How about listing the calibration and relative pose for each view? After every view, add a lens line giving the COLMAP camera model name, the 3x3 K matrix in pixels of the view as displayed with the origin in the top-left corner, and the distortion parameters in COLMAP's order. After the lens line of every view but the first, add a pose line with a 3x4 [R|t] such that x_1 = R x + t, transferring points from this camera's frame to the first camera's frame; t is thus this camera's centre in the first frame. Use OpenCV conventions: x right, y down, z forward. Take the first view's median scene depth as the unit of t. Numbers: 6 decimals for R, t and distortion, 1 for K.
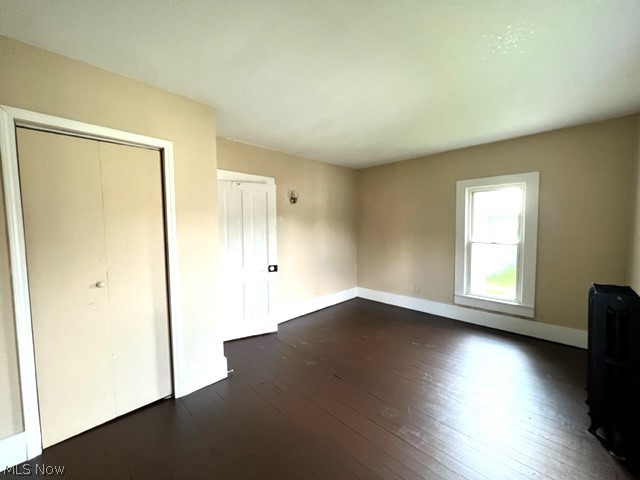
lens RADIAL K [[259.5, 0, 318.3], [0, 259.5, 239.9], [0, 0, 1]] dist [-0.003432, -0.000129]
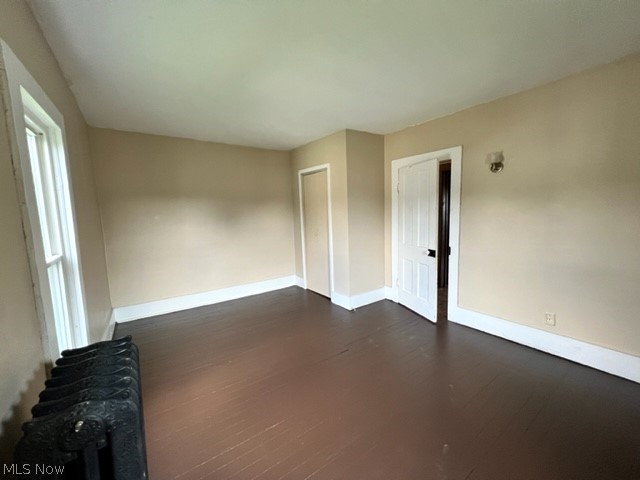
lens RADIAL K [[259.5, 0, 318.3], [0, 259.5, 239.9], [0, 0, 1]] dist [-0.003432, -0.000129]
pose [[-0.188199, 0.121471, -0.974590, 0.820113], [-0.020249, 0.991631, 0.127505, -0.046575], [0.981922, 0.043731, -0.184165, 0.814679]]
